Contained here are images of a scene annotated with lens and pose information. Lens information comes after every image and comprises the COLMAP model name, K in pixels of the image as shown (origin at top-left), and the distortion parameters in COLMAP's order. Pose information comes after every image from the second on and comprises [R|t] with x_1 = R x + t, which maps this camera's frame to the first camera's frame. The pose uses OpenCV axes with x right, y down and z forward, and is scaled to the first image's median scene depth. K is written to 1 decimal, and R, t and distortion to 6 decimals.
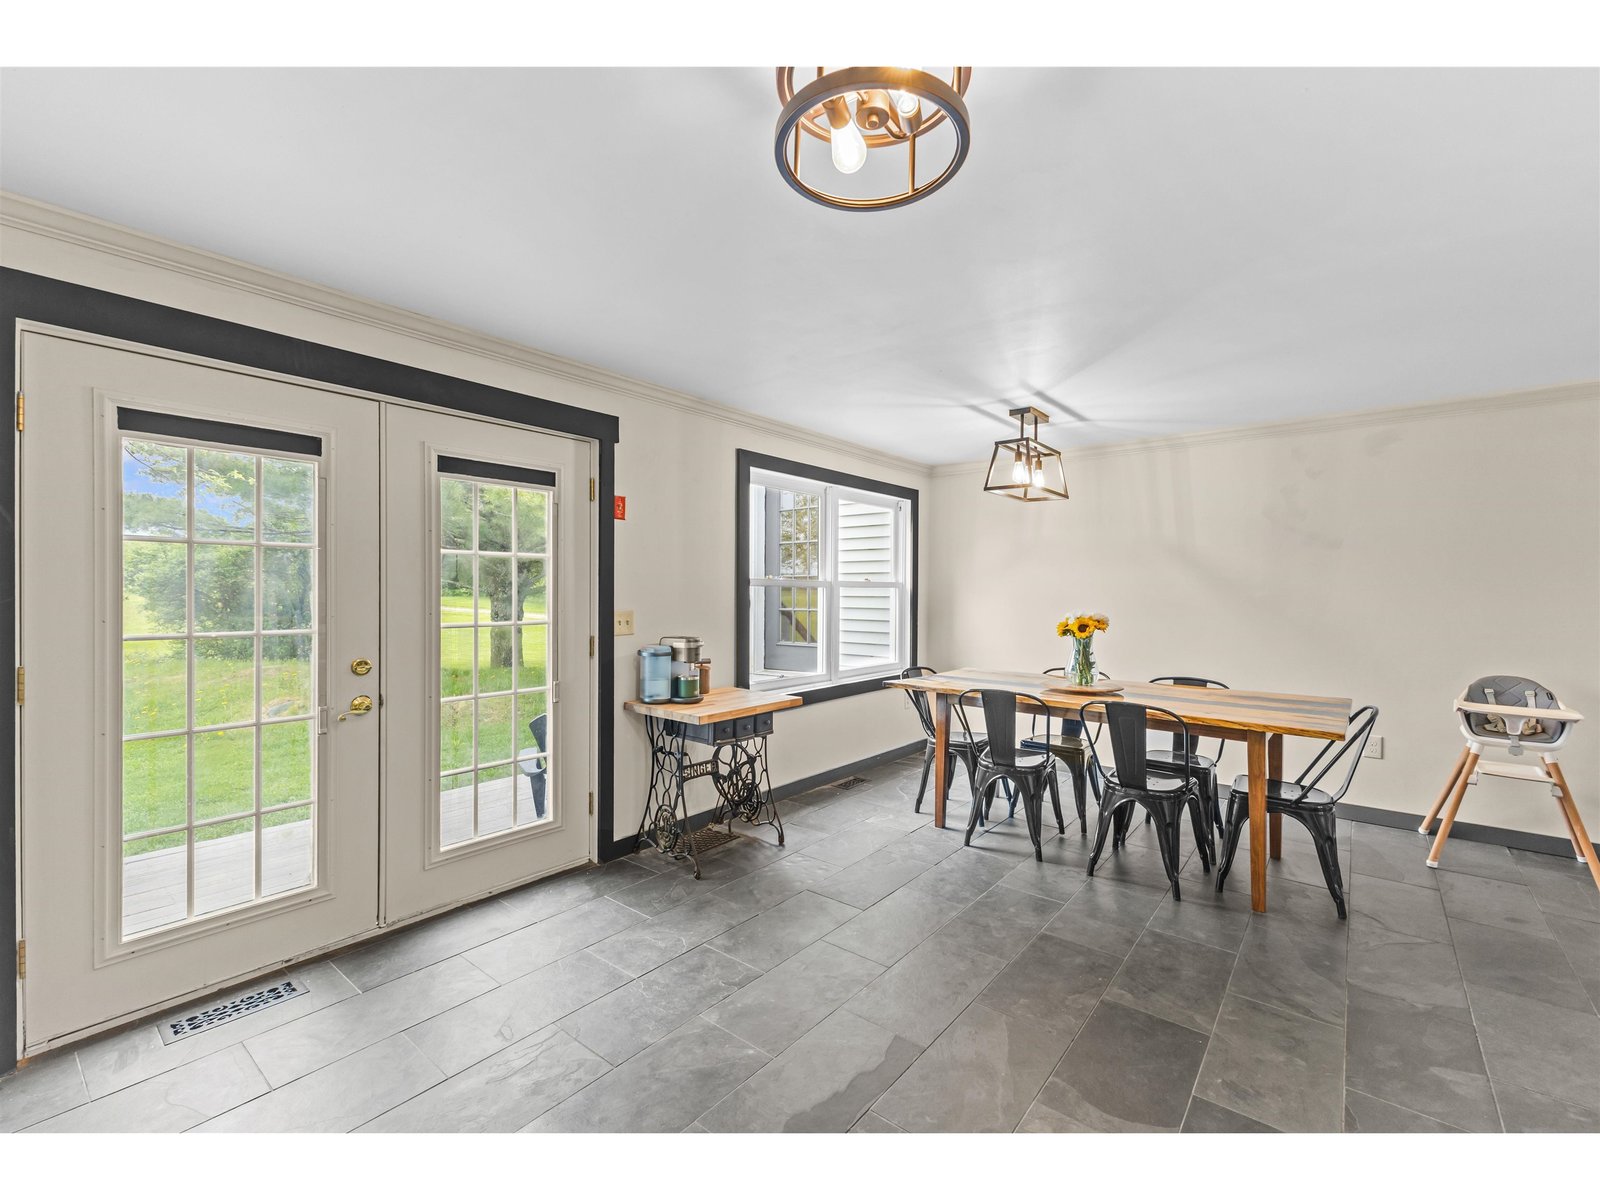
lens RADIAL K [[681.8, 0, 800.0], [0, 681.8, 600.0], [0, 0, 1]] dist [0.000944, 0.000088]
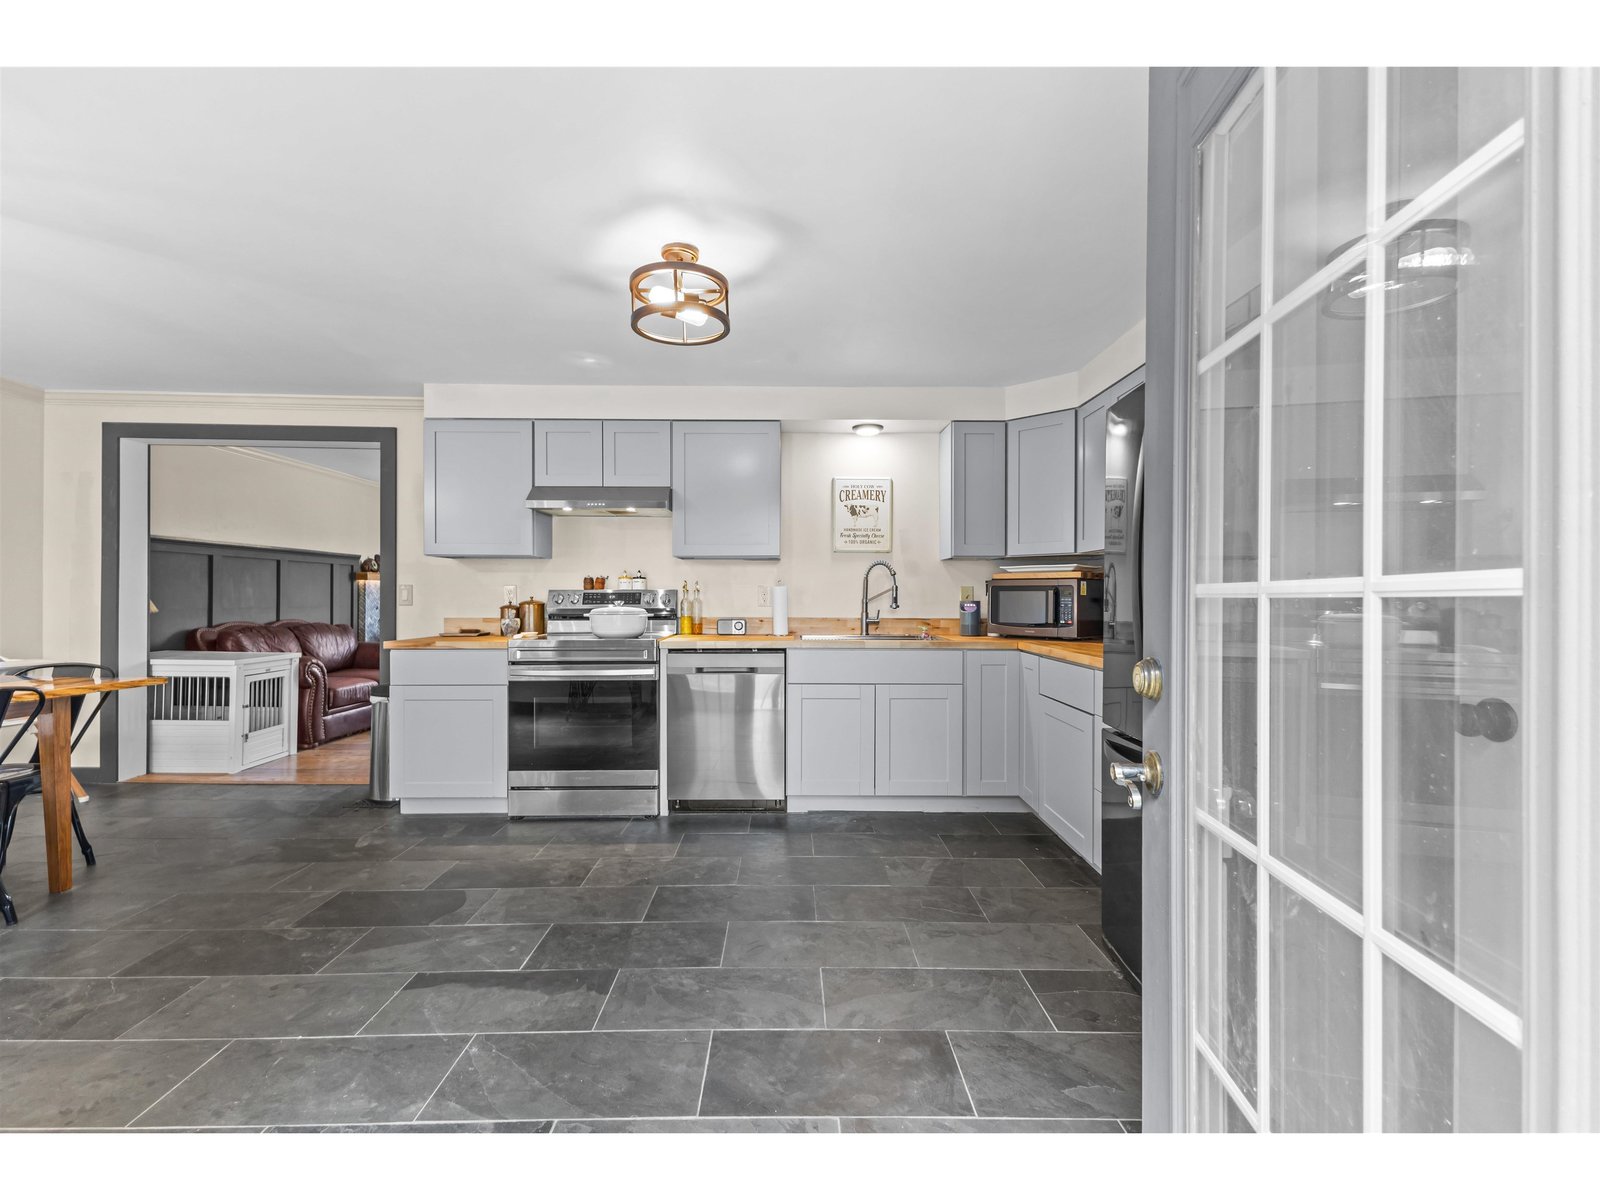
lens RADIAL K [[681.8, 0, 800.0], [0, 681.8, 600.0], [0, 0, 1]] dist [0.000944, 0.000088]
pose [[-0.639599, -0.015580, 0.768551, -0.927365], [0.001182, 0.999773, 0.021251, 0.063965], [-0.768708, 0.014501, -0.639436, 1.148482]]
